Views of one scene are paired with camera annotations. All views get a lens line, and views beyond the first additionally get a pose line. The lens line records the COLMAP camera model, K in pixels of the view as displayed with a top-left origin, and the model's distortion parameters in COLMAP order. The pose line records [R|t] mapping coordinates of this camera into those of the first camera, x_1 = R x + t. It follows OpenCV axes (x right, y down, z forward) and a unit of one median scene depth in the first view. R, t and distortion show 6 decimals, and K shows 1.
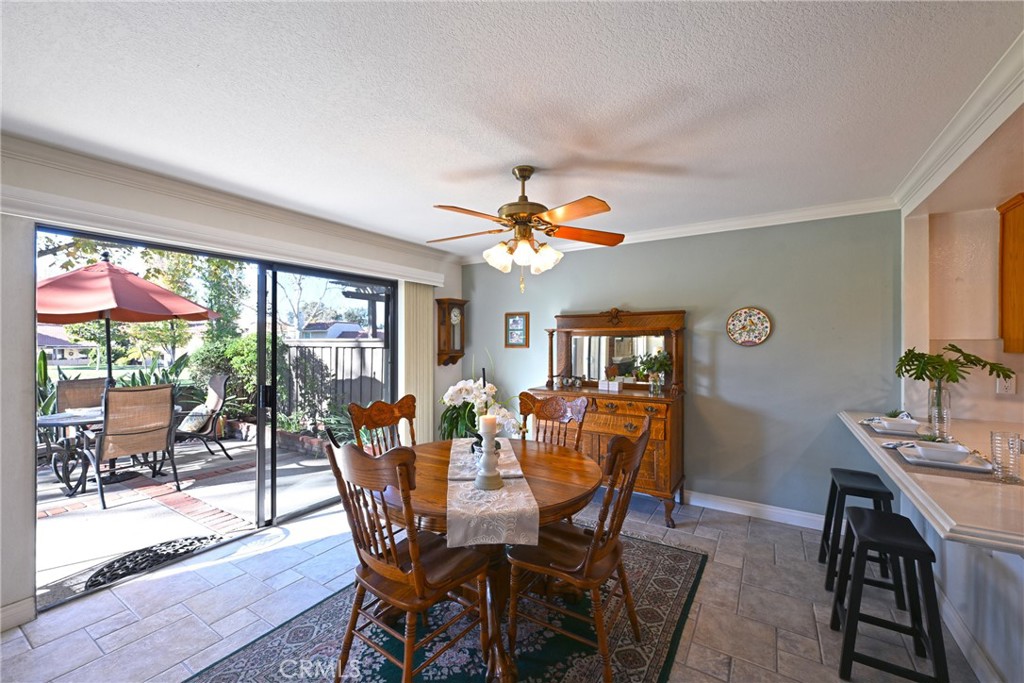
lens RADIAL K [[410.9, 0, 510.0], [0, 410.9, 343.8], [0, 0, 1]] dist [0.000848, -0.000065]
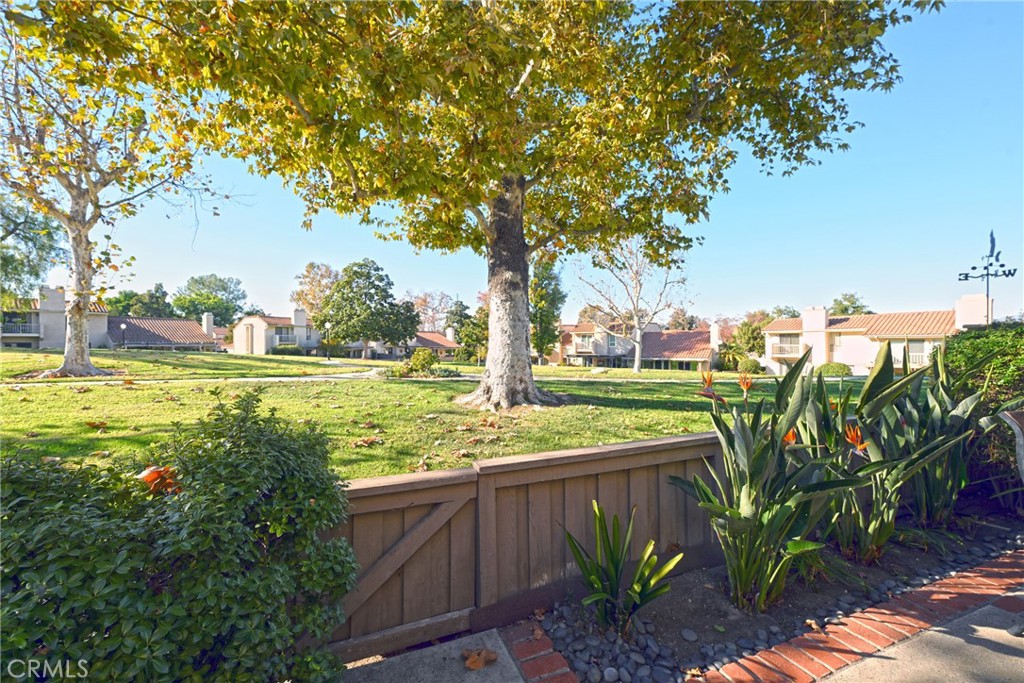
lens RADIAL K [[410.9, 0, 510.6], [0, 410.9, 342.9], [0, 0, 1]] dist [0.000848, -0.000065]
pose [[0.815667, -0.004866, -0.578502, -1.205715], [0.001076, 0.999976, -0.006894, 0.020832], [0.578521, 0.005000, 0.815652, 0.352316]]
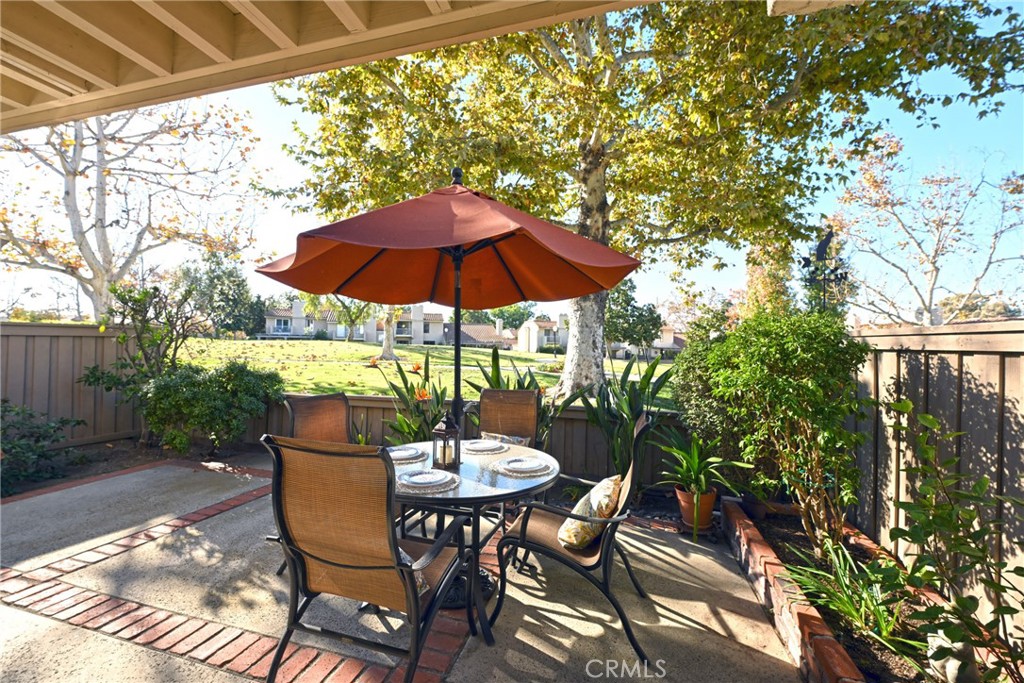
lens RADIAL K [[410.9, 0, 507.2], [0, 410.9, 341.0], [0, 0, 1]] dist [0.000848, -0.000065]
pose [[0.286440, -0.002731, -0.958094, -0.376248], [-0.018323, 0.999797, -0.008328, 0.010913], [0.957923, 0.019940, 0.286332, 0.785299]]
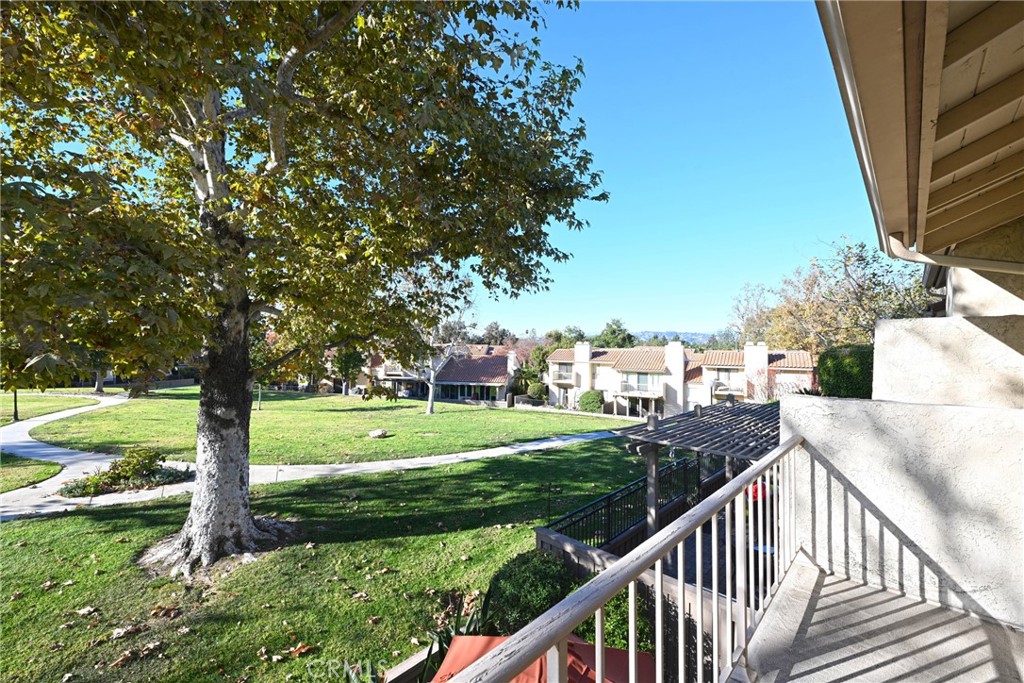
lens RADIAL K [[410.9, 0, 508.7], [0, 410.9, 342.5], [0, 0, 1]] dist [0.000848, -0.000065]
pose [[0.979946, 0.006131, -0.199167, -0.801396], [-0.010008, 0.999779, -0.018463, -0.501903], [0.199010, 0.020086, 0.979792, 0.390099]]
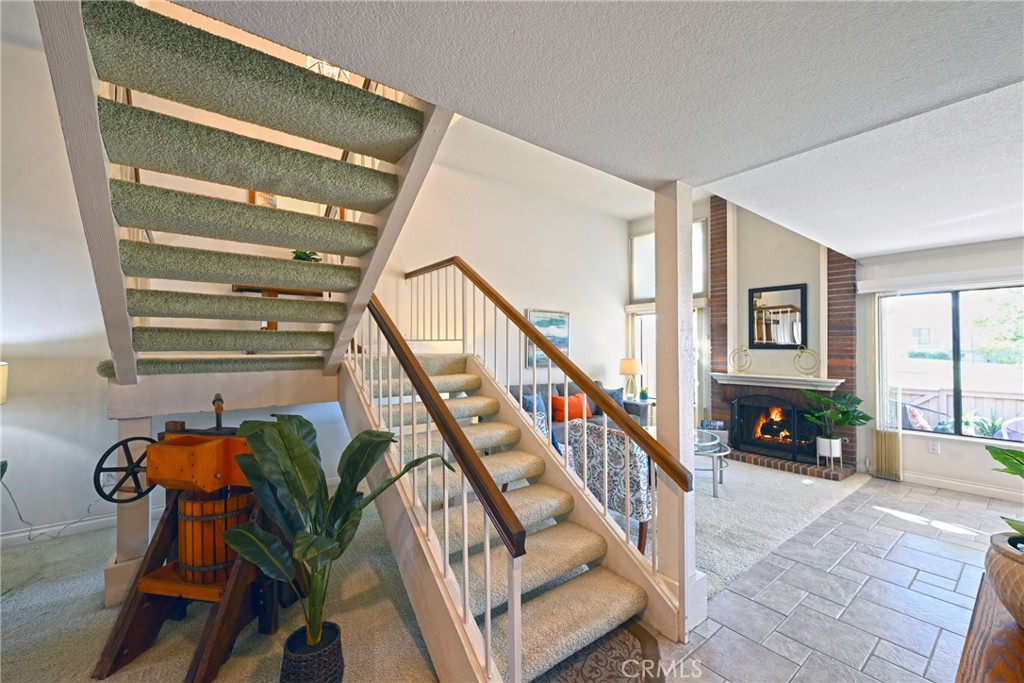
lens RADIAL K [[410.9, 0, 509.4], [0, 410.9, 342.6], [0, 0, 1]] dist [0.000848, -0.000065]
pose [[-0.338956, -0.010031, -0.940749, 0.460576], [-0.005612, 0.999947, -0.008640, 0.001945], [0.940785, 0.002351, -0.338995, -0.281388]]
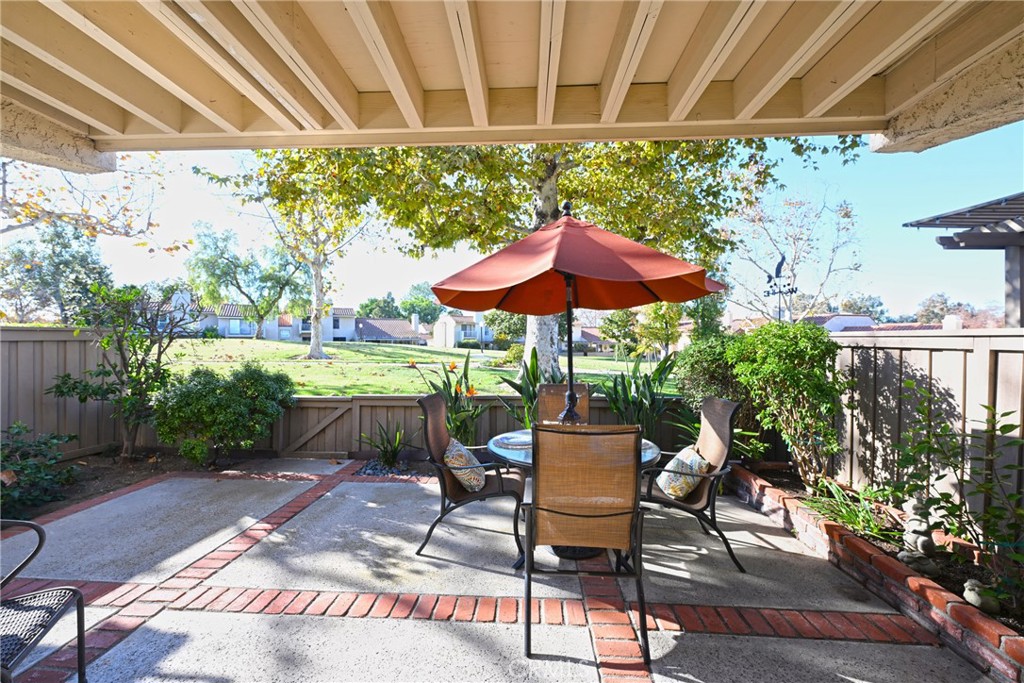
lens RADIAL K [[410.9, 0, 508.4], [0, 410.9, 342.9], [0, 0, 1]] dist [0.000848, -0.000065]
pose [[0.491069, 0.009258, -0.871072, -0.384842], [-0.006604, 0.999954, 0.006905, 0.001458], [0.871096, 0.002362, 0.491107, 0.506041]]
